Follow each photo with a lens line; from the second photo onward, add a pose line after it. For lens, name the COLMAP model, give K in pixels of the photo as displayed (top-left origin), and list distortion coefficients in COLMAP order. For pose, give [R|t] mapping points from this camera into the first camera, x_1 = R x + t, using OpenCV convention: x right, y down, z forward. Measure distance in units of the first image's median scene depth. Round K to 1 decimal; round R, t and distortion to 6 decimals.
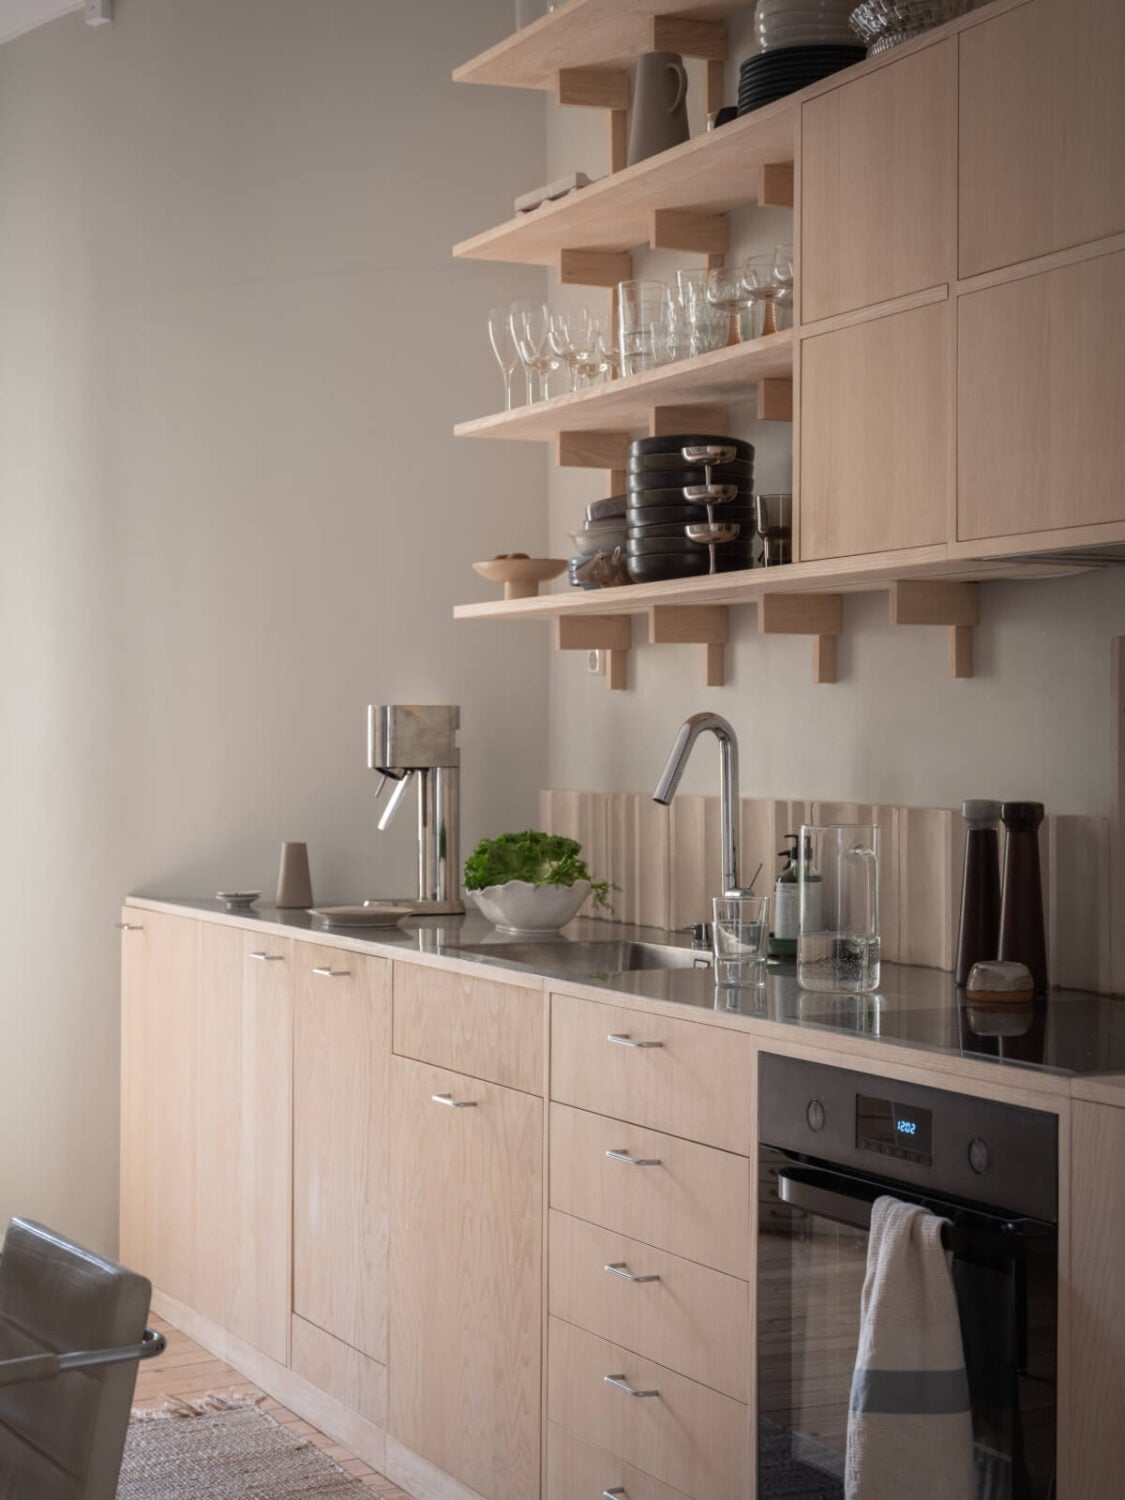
lens RADIAL K [[2201.6, 0, 560.1], [0, 2201.6, 750.8], [0, 0, 1]] dist [0.032393, 0.000000]
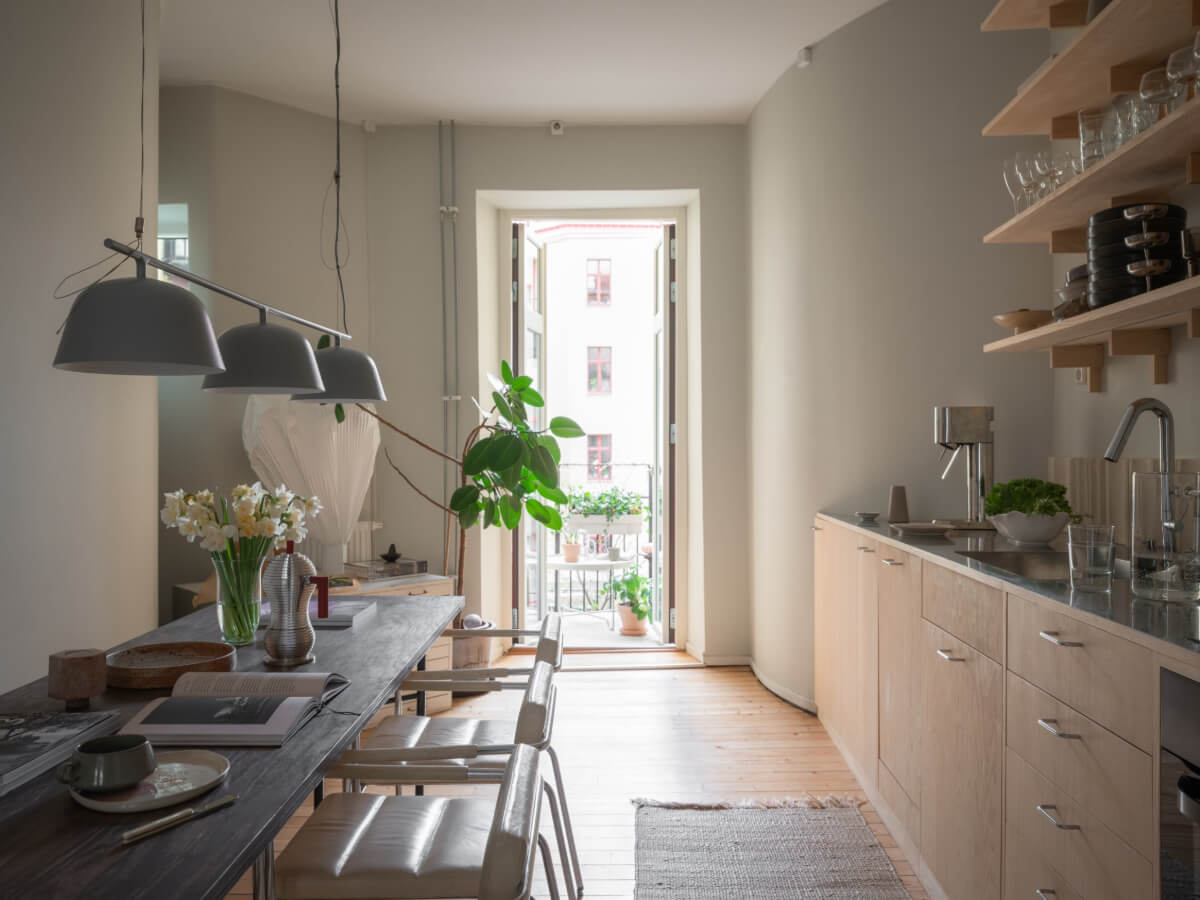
lens RADIAL K [[914.7, 0, 617.2], [0, 914.7, 449.0], [0, 0, 1]] dist [0.024608, -0.046484]
pose [[0.878090, -0.003030, -0.478485, 0.043733], [0.003064, 0.999995, -0.000709, 0.013528], [0.478485, -0.000844, 0.878095, 0.277639]]
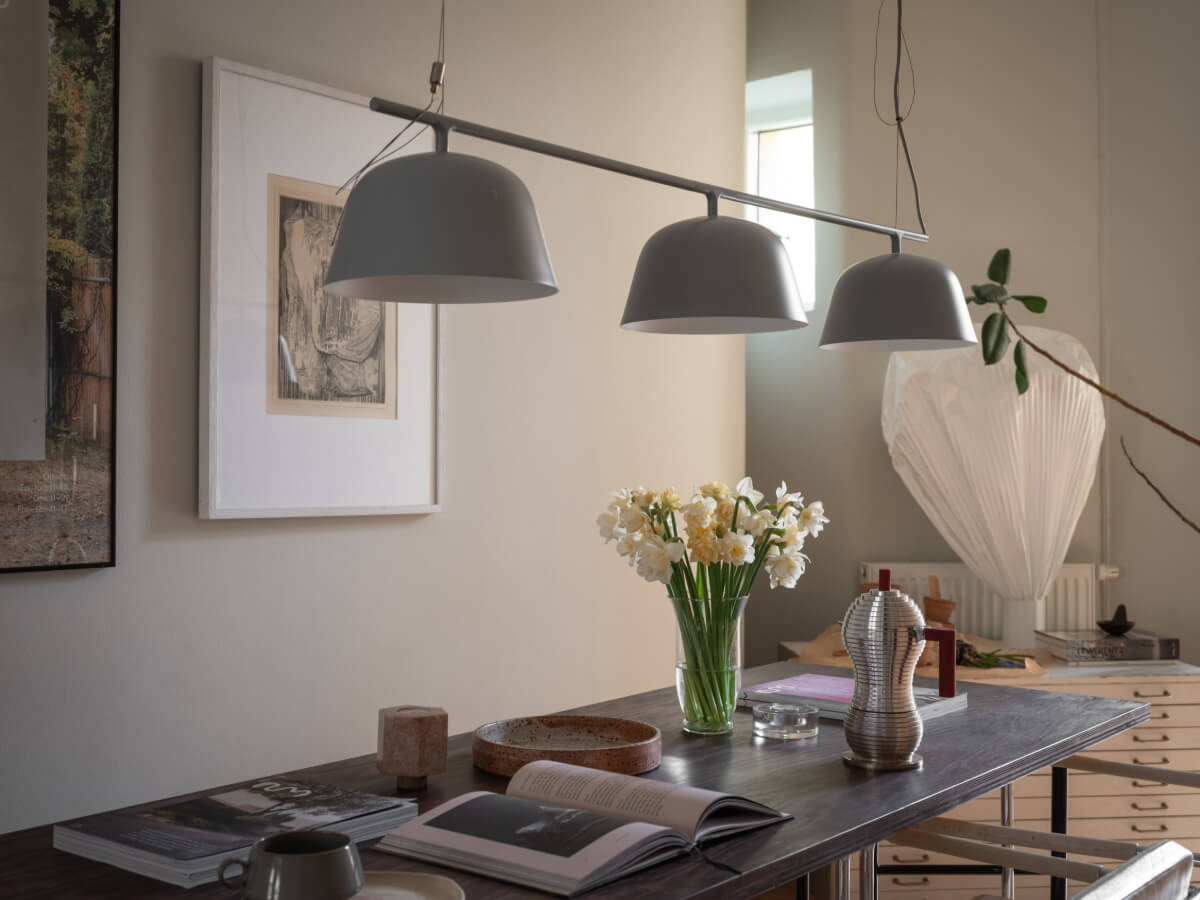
lens RADIAL K [[1475.6, 0, 601.3], [0, 1475.6, 448.3], [0, 0, 1]] dist [-0.026409, 0.000000]
pose [[0.391245, -0.001201, -0.920286, 0.091155], [-0.004602, 0.999984, -0.003262, 0.027816], [0.920275, 0.005512, 0.391234, 0.442684]]
